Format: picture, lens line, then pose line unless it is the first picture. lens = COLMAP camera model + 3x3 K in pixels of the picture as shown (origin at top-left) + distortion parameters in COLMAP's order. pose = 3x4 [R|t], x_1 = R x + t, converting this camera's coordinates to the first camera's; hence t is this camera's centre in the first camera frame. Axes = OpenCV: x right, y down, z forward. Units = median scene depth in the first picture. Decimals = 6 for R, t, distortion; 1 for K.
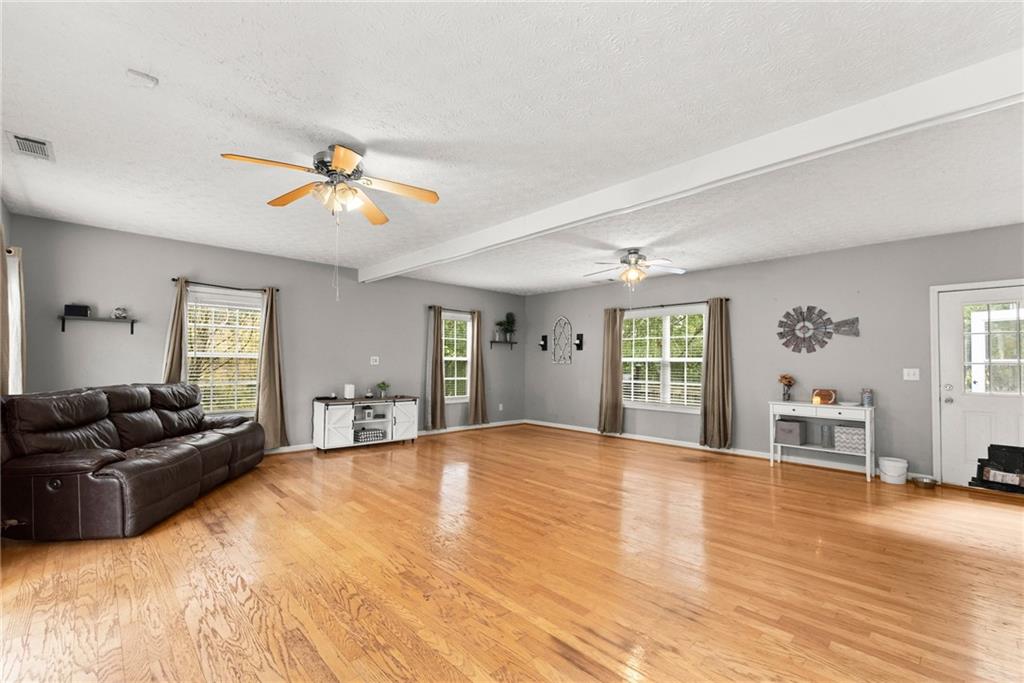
lens RADIAL K [[444.0, 0, 513.9], [0, 444.0, 357.7], [0, 0, 1]] dist [0.001091, 0.000112]
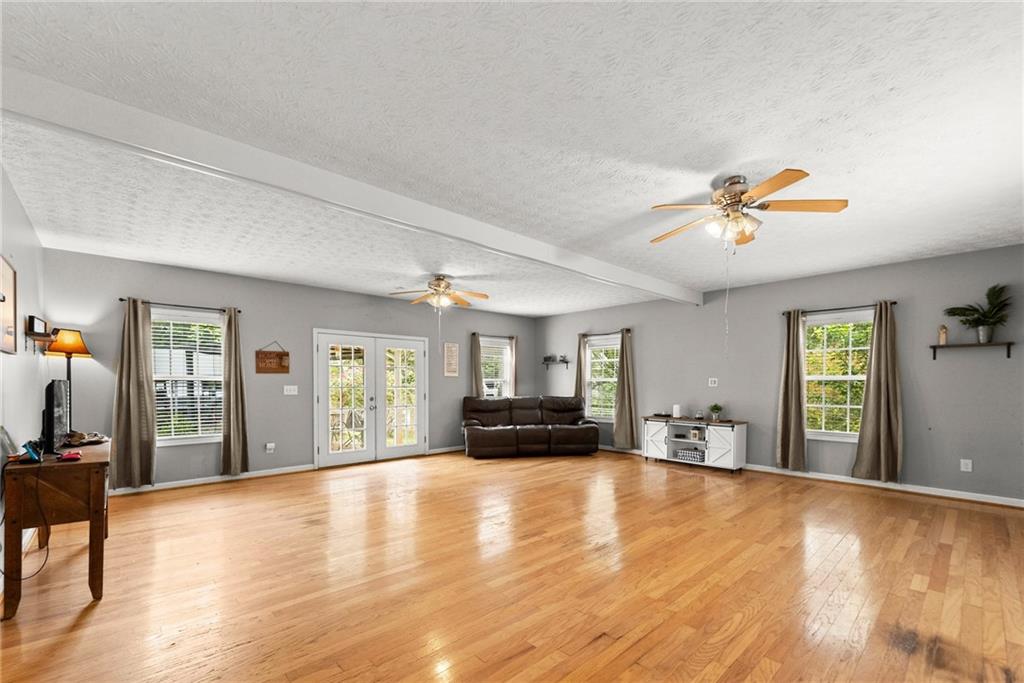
lens RADIAL K [[430.3, 0, 509.6], [0, 430.3, 385.6], [0, 0, 1]] dist [0.000959, 0.000252]
pose [[-0.017856, -0.006458, -0.999820, 0.643447], [0.007069, 0.999953, -0.006585, 0.017545], [0.999816, -0.007185, -0.017809, 0.571304]]
